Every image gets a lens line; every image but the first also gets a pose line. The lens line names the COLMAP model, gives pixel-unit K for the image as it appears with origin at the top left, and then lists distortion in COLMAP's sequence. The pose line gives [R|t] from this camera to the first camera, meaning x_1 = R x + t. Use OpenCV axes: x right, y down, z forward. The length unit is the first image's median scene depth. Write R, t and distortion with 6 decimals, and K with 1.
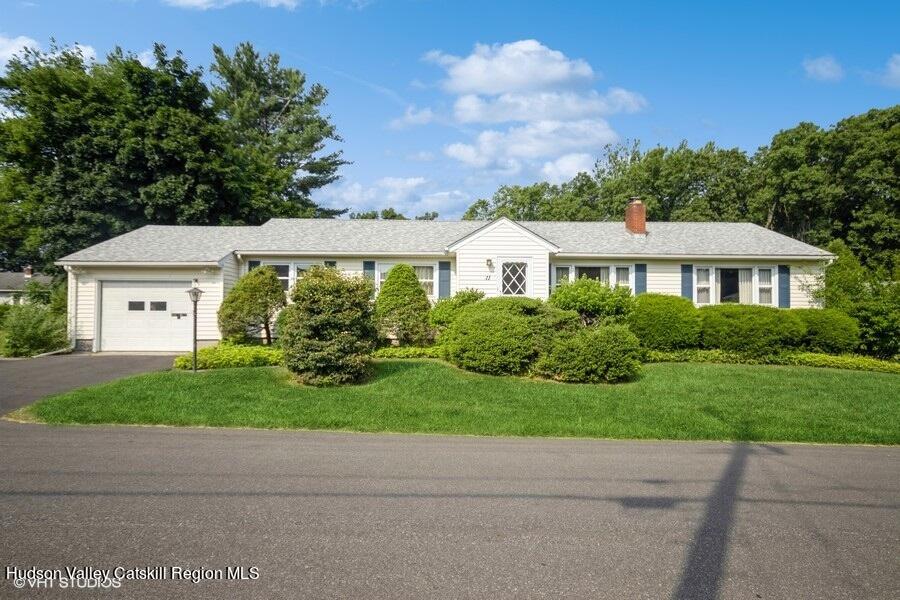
lens RADIAL K [[524.5, 0, 450.0], [0, 524.5, 300.0], [0, 0, 1]] dist [-0.000843, 0.000545]
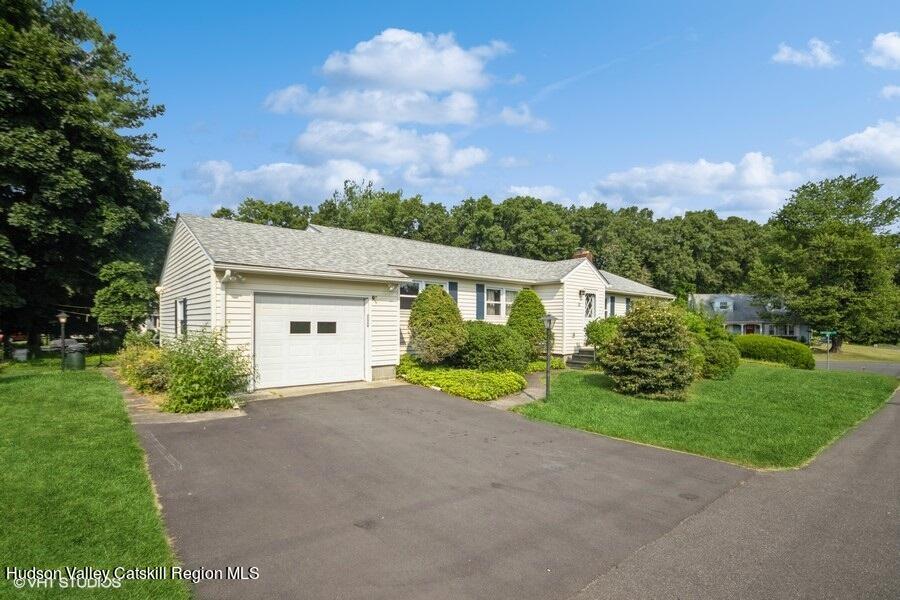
lens RADIAL K [[416.3, 0, 453.9], [0, 416.3, 304.1], [0, 0, 1]] dist [-0.001210, -0.000608]
pose [[0.786051, 0.030022, 0.617432, -0.797951], [-0.034141, 0.999404, -0.005130, -0.027755], [-0.617218, -0.017047, 0.786607, 0.377372]]
